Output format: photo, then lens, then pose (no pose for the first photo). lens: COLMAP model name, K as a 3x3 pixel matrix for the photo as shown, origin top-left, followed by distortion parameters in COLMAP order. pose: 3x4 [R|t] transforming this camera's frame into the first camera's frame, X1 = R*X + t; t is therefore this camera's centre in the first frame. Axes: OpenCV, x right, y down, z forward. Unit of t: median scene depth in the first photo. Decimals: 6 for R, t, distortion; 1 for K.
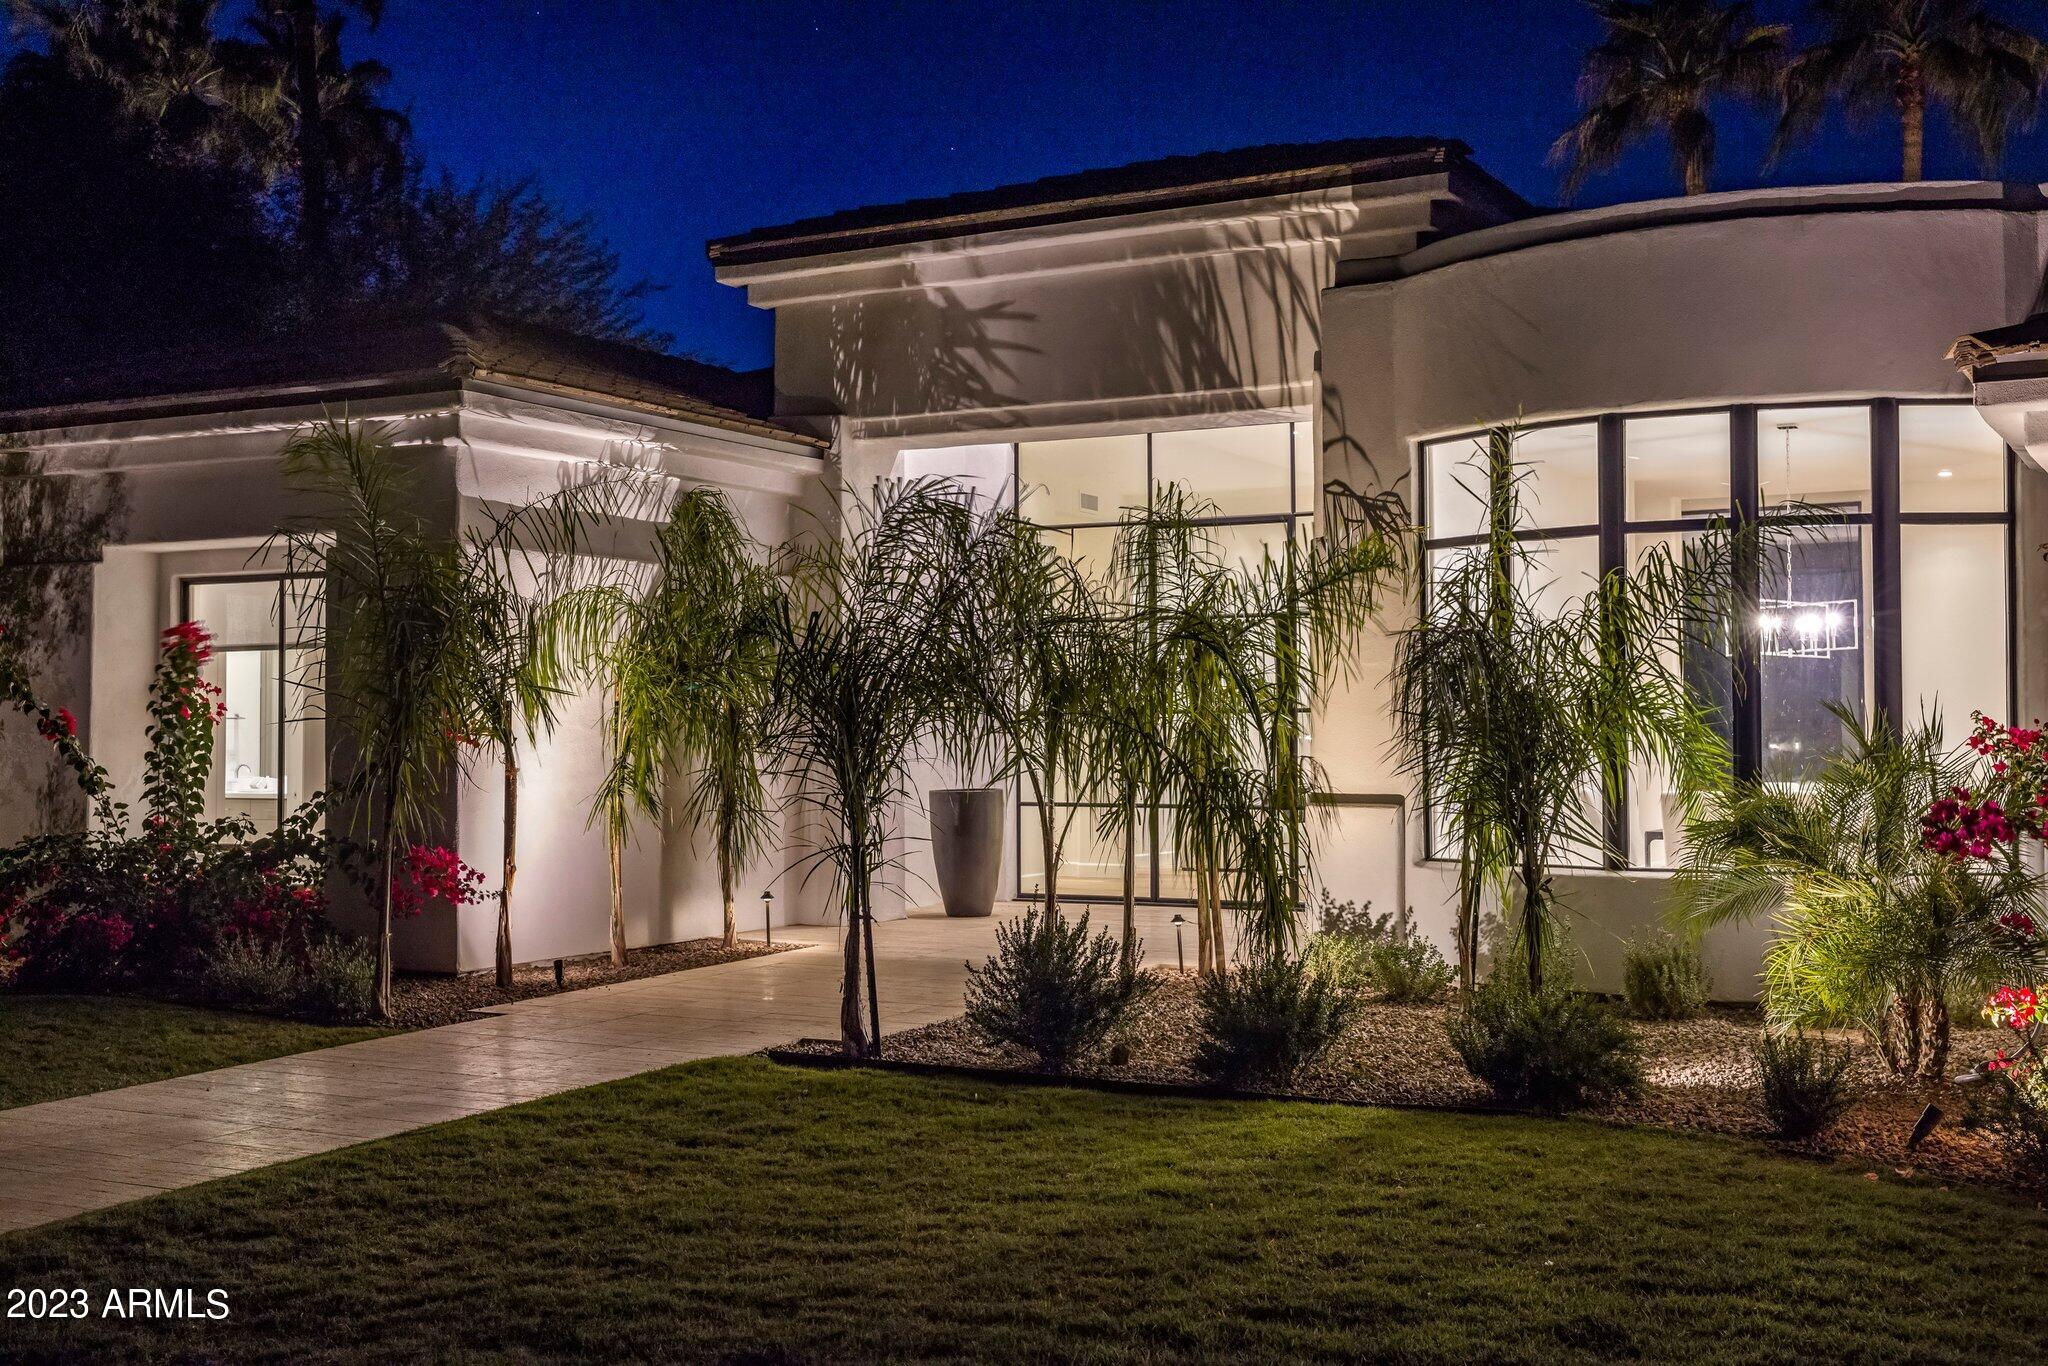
lens RADIAL K [[2245.3, 0, 1020.6], [0, 2245.3, 684.8], [0, 0, 1]] dist [0.032145, 0.000000]
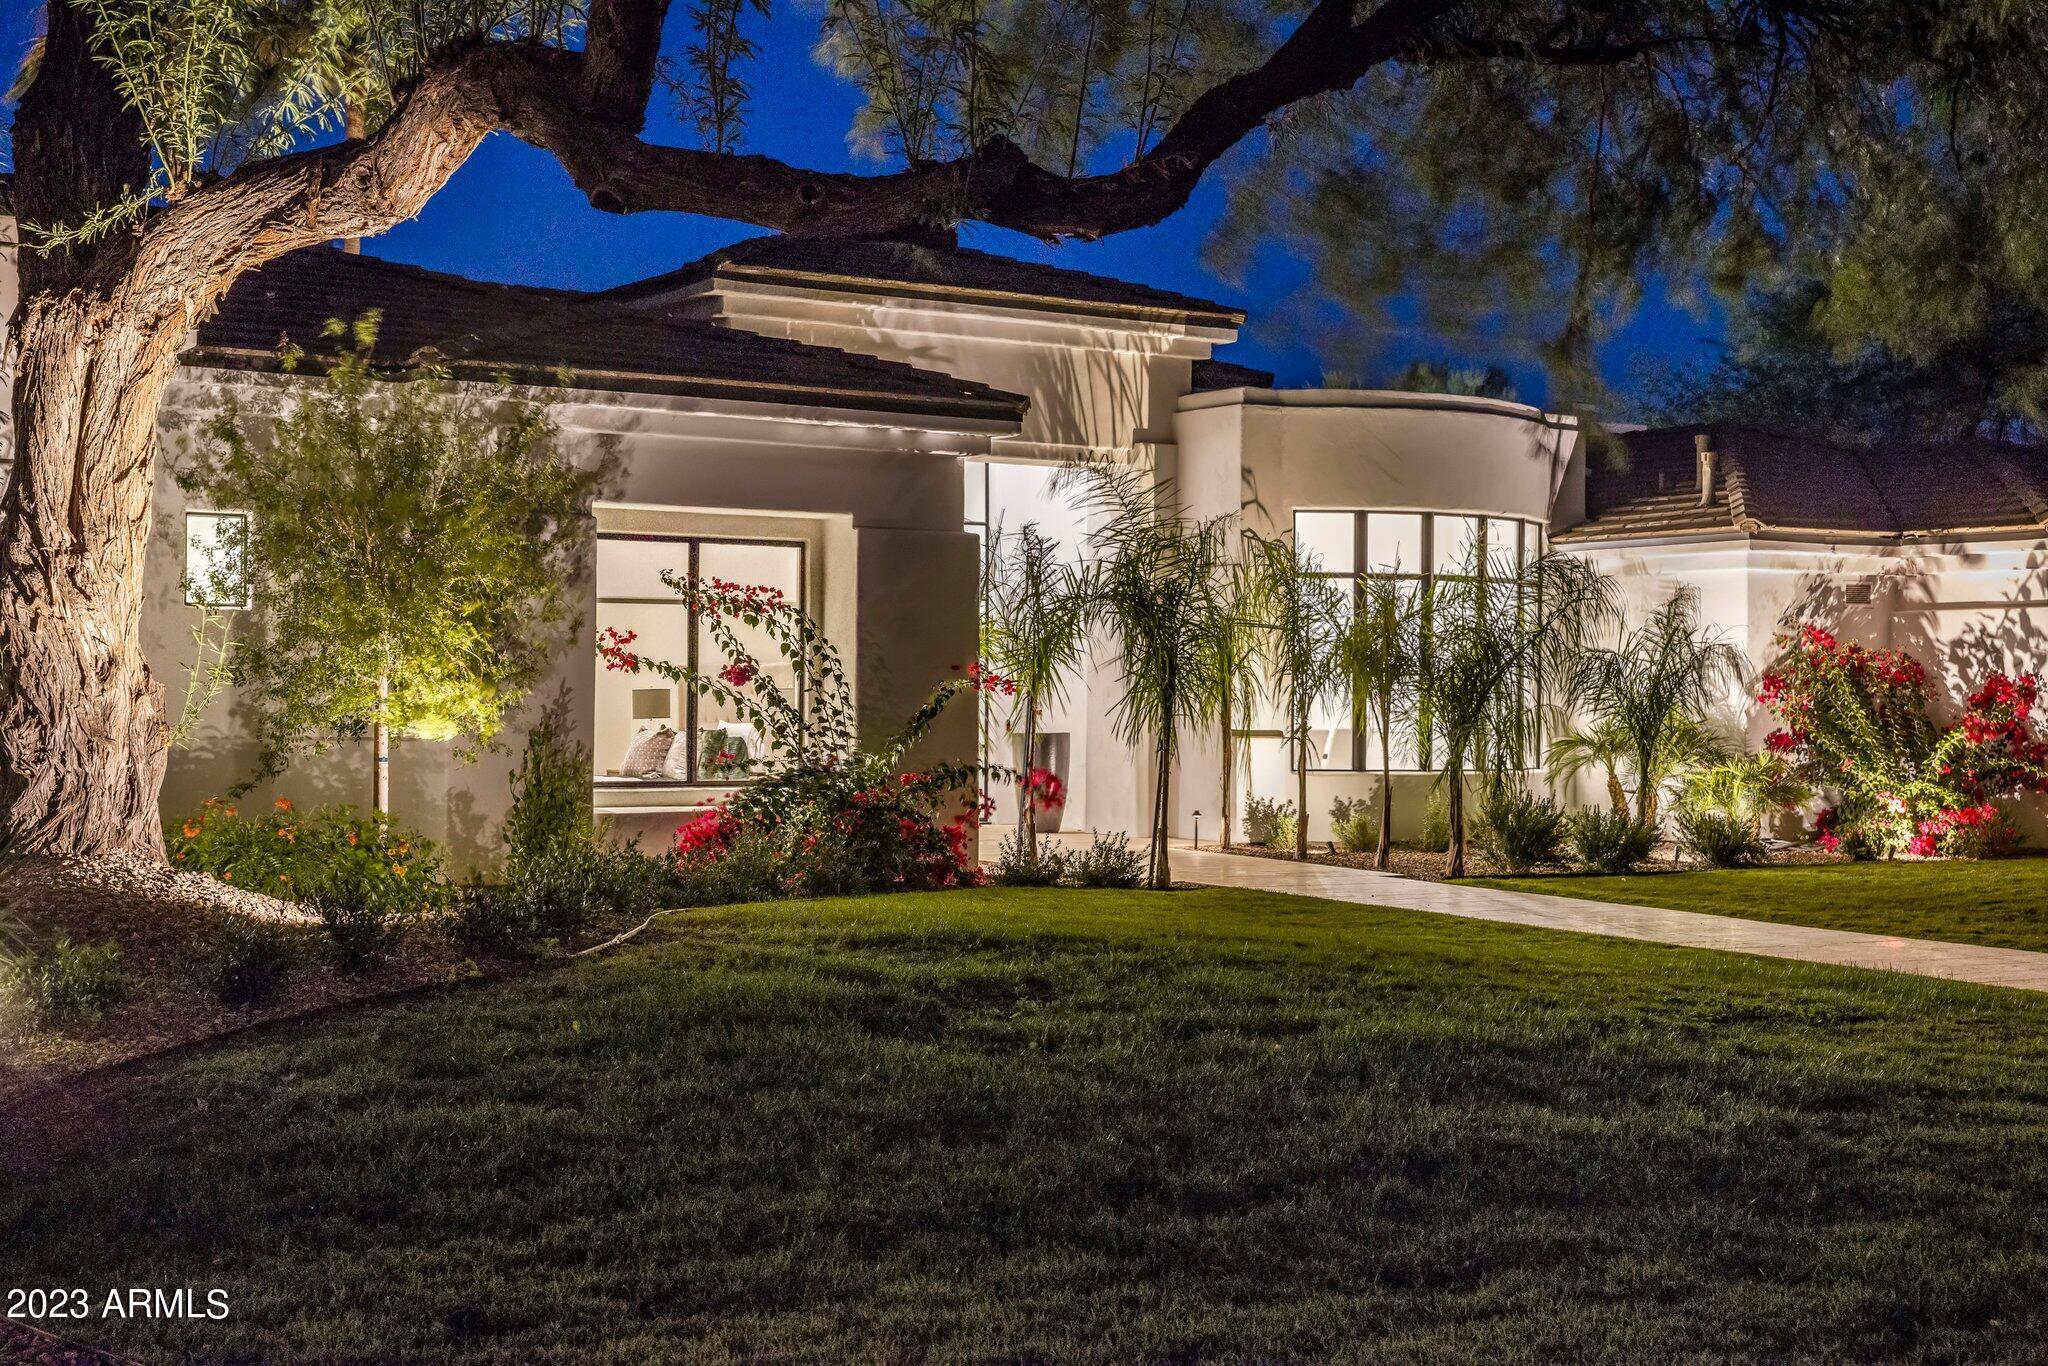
lens RADIAL K [[2797.1, 0, 1025.6], [0, 2797.1, 683.8], [0, 0, 1]] dist [-0.018265, 0.000000]
pose [[0.470368, 0.011847, 0.882391, -1.634515], [-0.029698, 0.999556, 0.002410, 0.016261], [-0.881971, -0.027339, 0.470511, 0.223244]]
